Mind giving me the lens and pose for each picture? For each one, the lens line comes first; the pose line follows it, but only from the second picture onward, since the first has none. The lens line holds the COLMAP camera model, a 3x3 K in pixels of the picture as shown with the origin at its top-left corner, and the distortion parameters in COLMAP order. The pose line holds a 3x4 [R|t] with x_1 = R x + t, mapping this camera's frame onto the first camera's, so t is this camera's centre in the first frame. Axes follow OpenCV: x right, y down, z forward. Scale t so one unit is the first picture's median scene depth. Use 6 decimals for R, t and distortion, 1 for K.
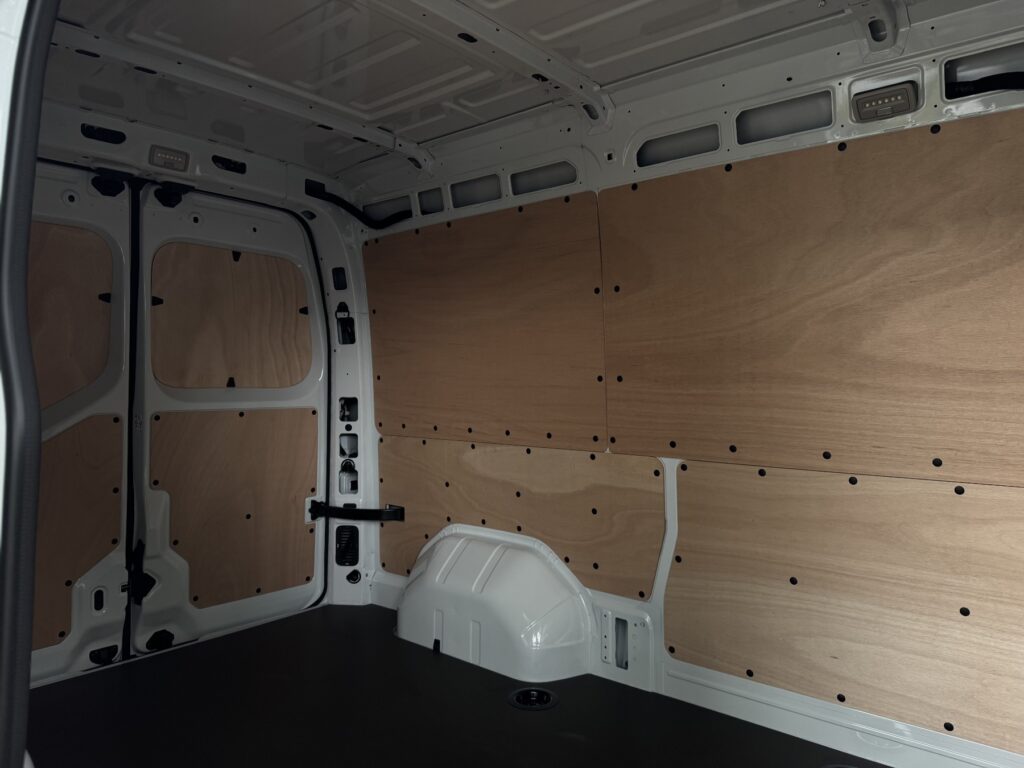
lens RADIAL K [[735.0, 0, 513.7], [0, 735.0, 390.0], [0, 0, 1]] dist [0.013489, -0.009511]
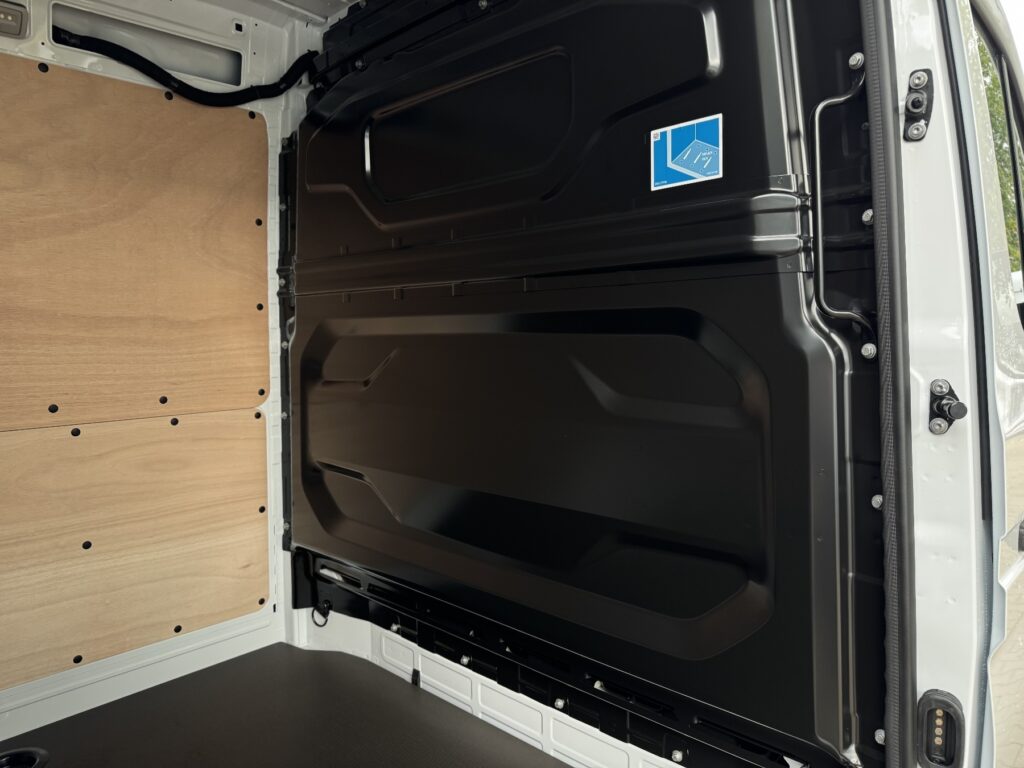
lens RADIAL K [[735.0, 0, 514.2], [0, 735.0, 377.2], [0, 0, 1]] dist [0.013489, -0.009511]
pose [[0.055825, -0.078393, 0.995358, -0.391170], [0.021232, 0.996781, 0.077314, -0.008440], [-0.998215, 0.016817, 0.057310, 0.327571]]
